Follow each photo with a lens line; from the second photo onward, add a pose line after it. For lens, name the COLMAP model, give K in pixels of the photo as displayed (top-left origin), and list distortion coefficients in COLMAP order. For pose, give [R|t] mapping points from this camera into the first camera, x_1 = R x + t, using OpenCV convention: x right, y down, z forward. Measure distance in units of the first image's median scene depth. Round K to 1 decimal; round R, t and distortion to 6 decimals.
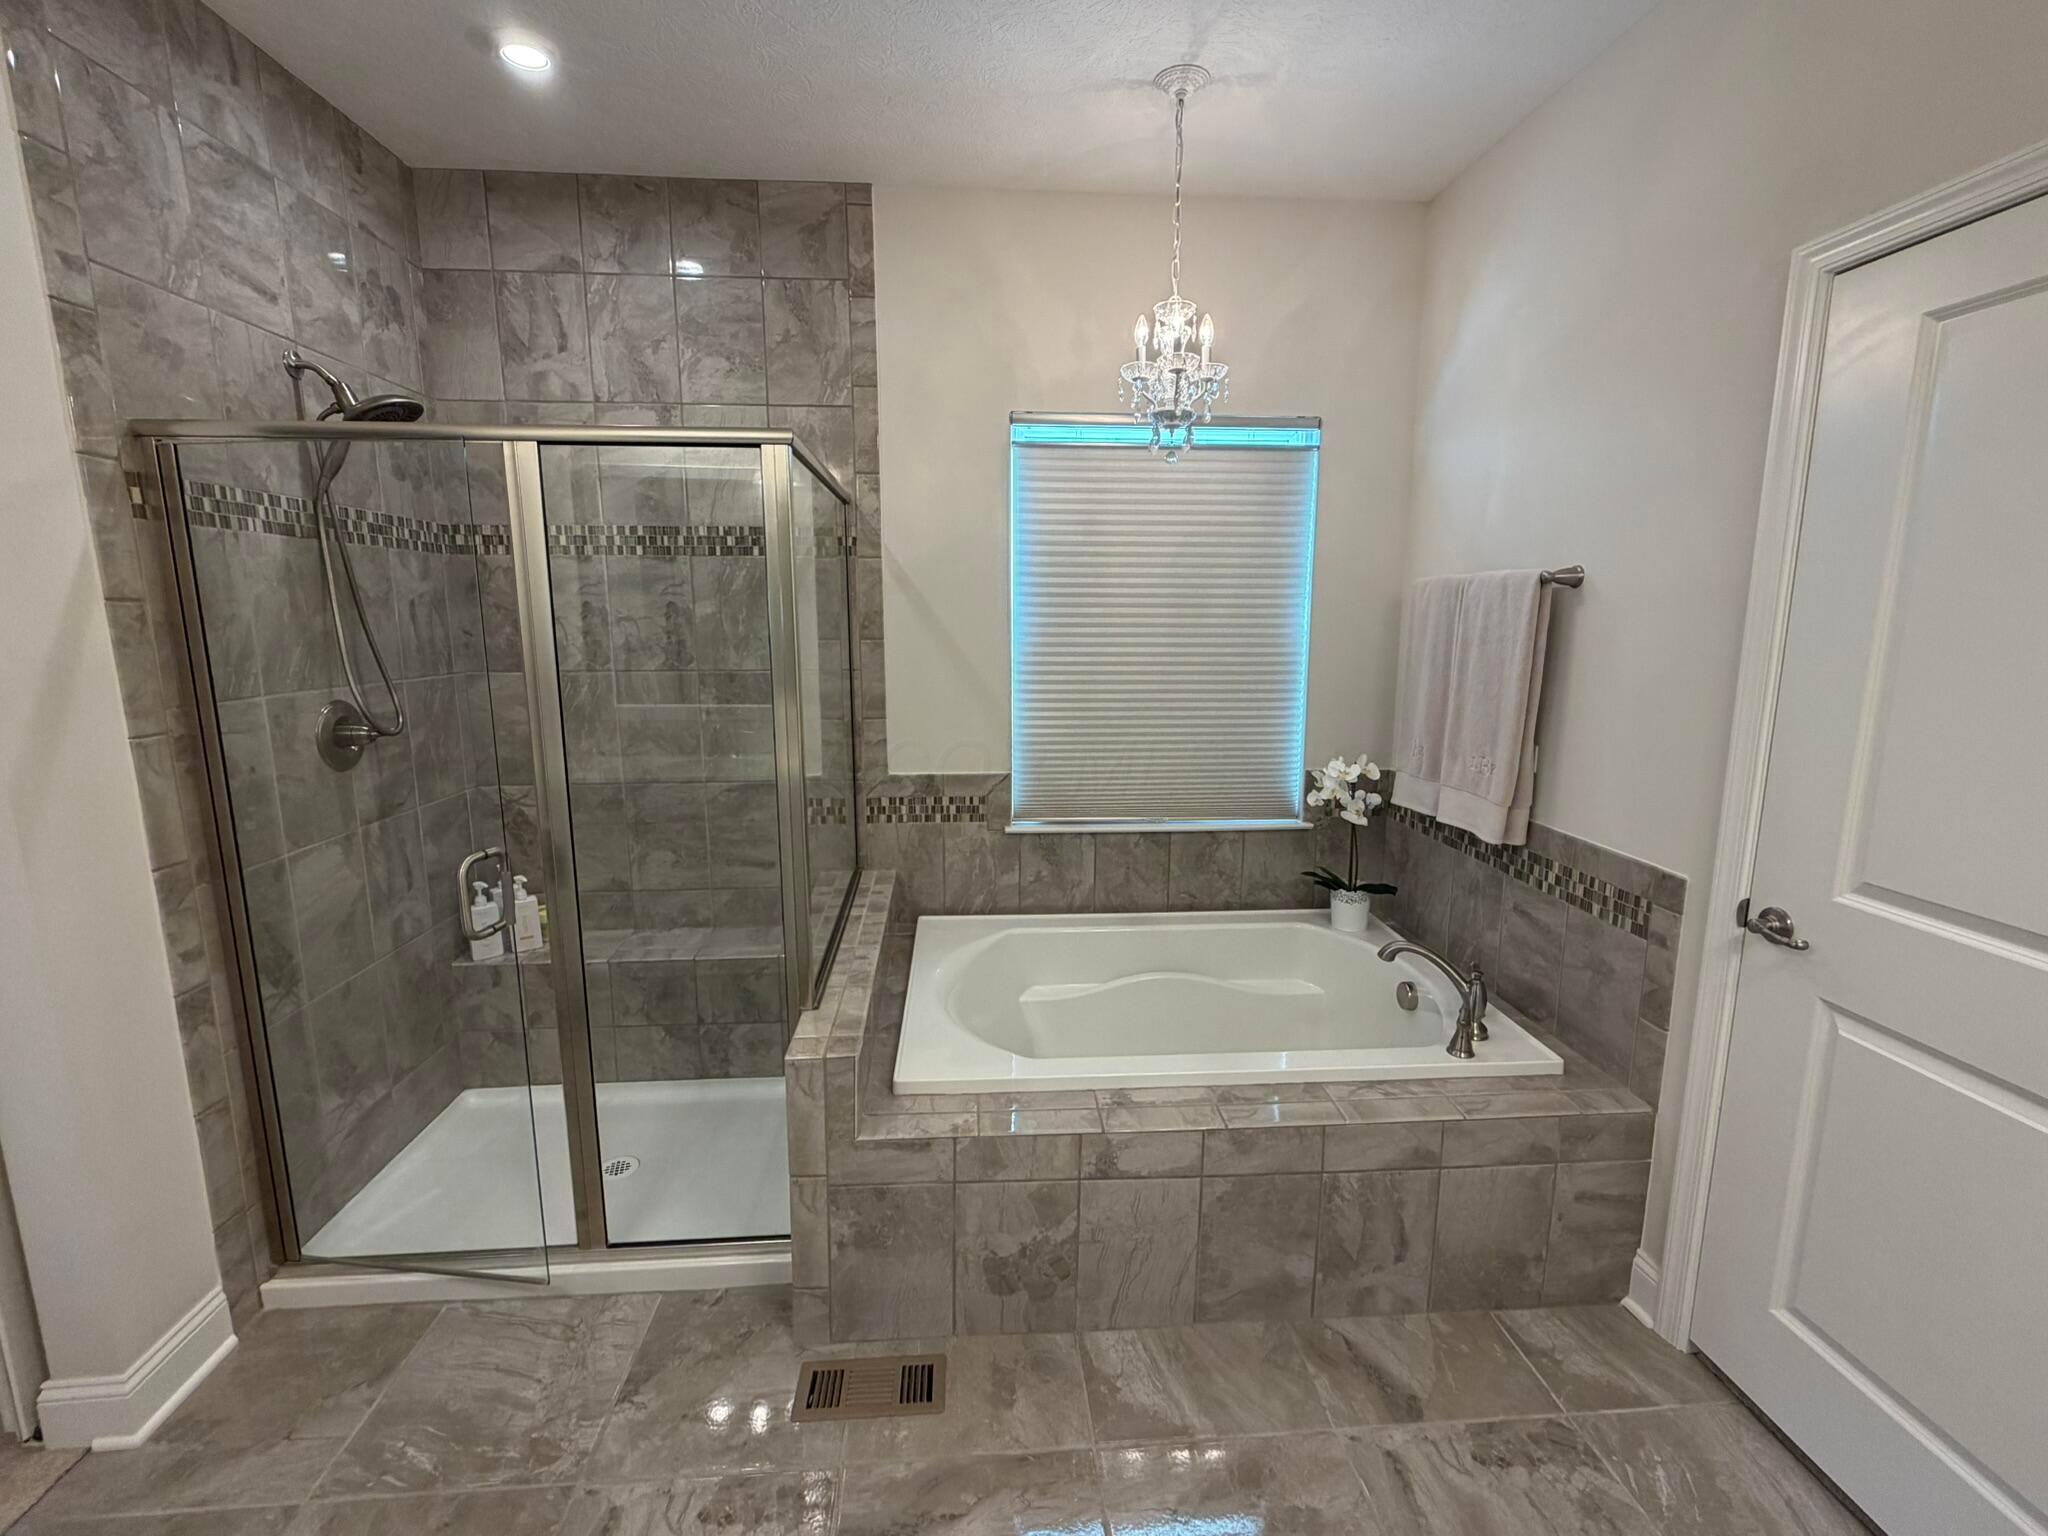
lens RADIAL K [[898.9, 0, 1023.4], [0, 898.9, 770.6], [0, 0, 1]] dist [0.002378, -0.000965]
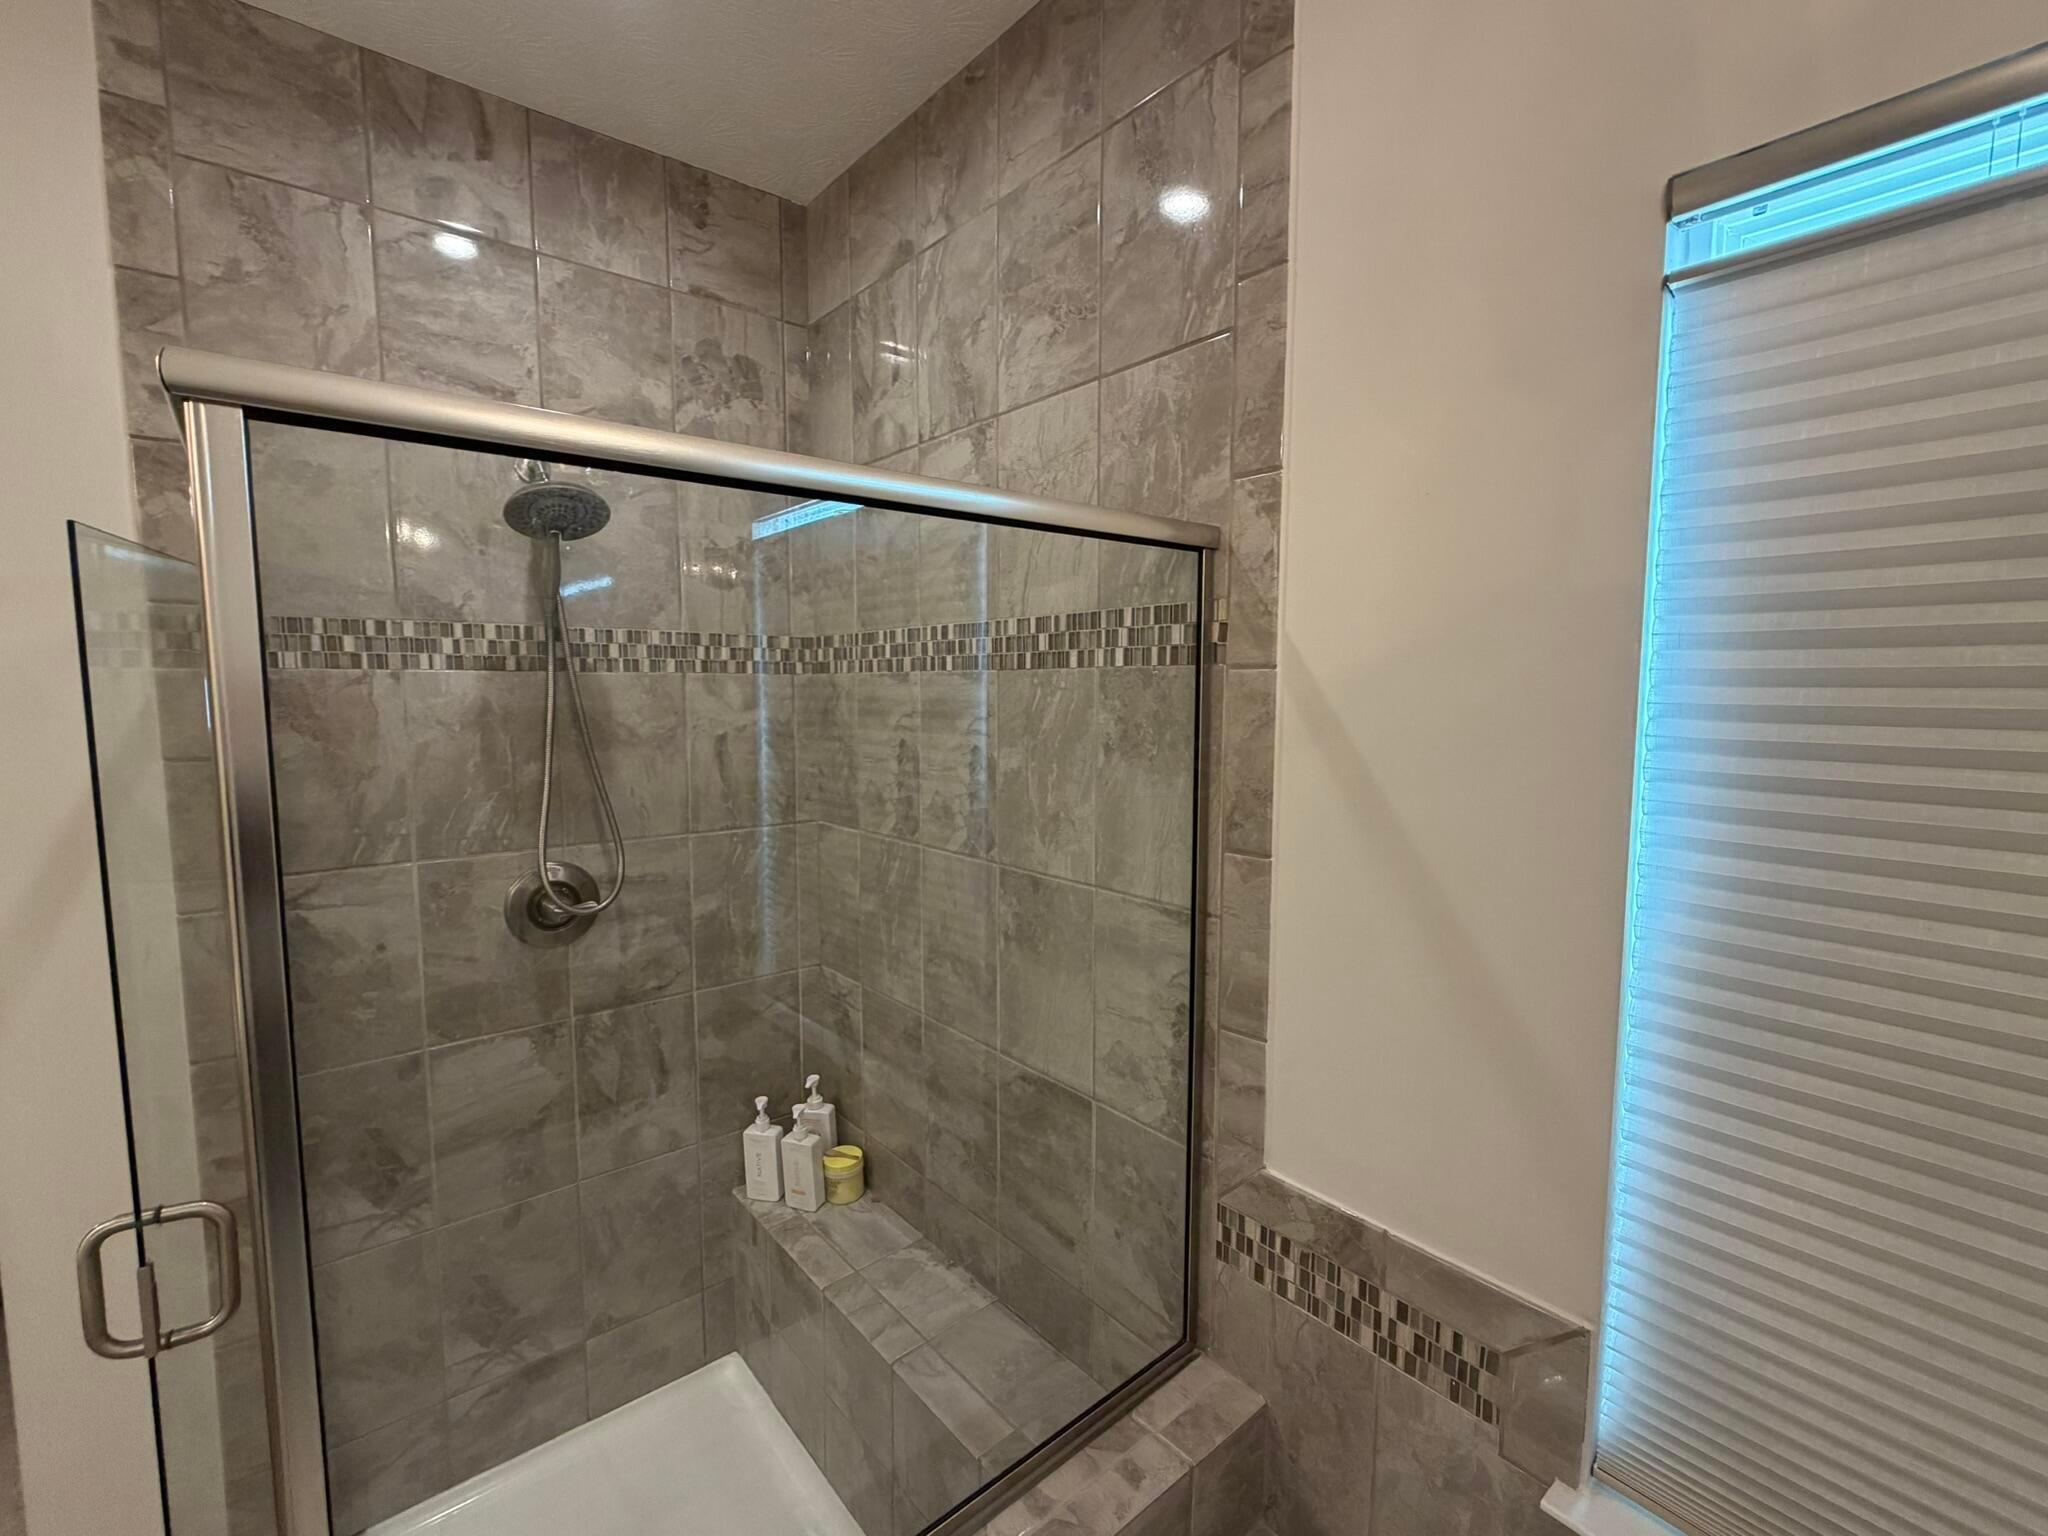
lens RADIAL K [[898.9, 0, 1030.9], [0, 898.9, 770.2], [0, 0, 1]] dist [0.002378, -0.000965]
pose [[0.582010, 0.076280, -0.809596, 0.144202], [-0.142584, 0.989739, -0.009249, -0.206331], [0.800583, 0.120819, 0.586915, 0.817331]]
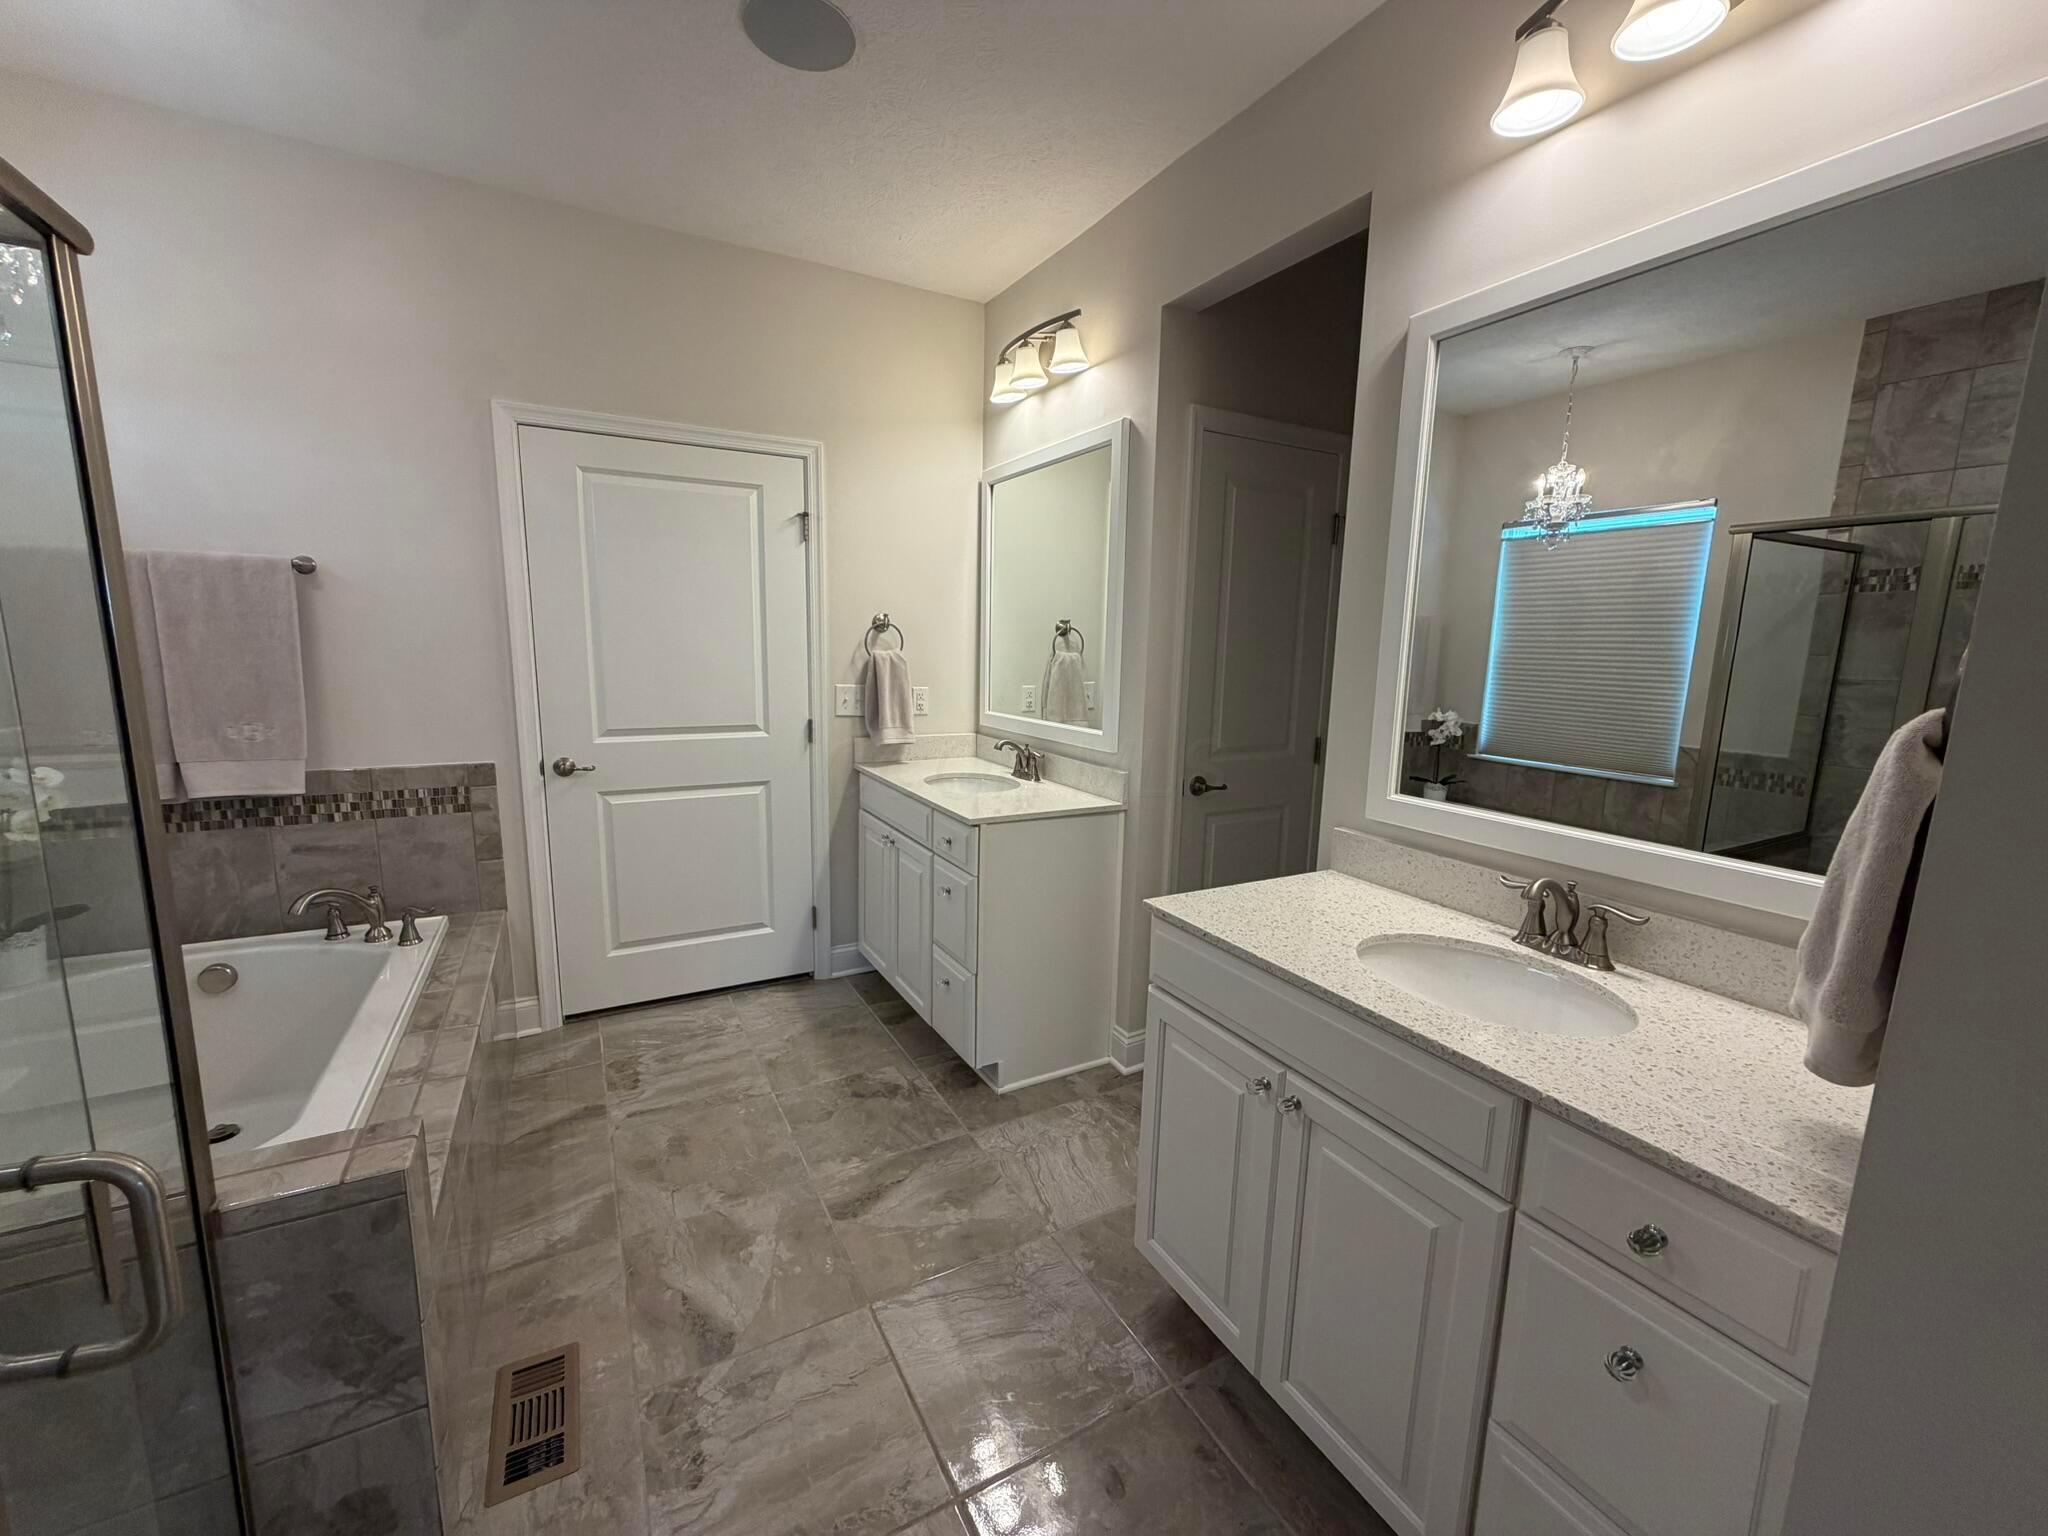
lens RADIAL K [[814.3, 0, 1013.3], [0, 814.3, 769.5], [0, 0, 1]] dist [0.001724, -0.000364]
pose [[-0.408205, -0.156670, 0.899346, -0.777957], [0.138545, 0.963120, 0.230664, -0.062548], [-0.902316, 0.218758, -0.371444, 0.551689]]
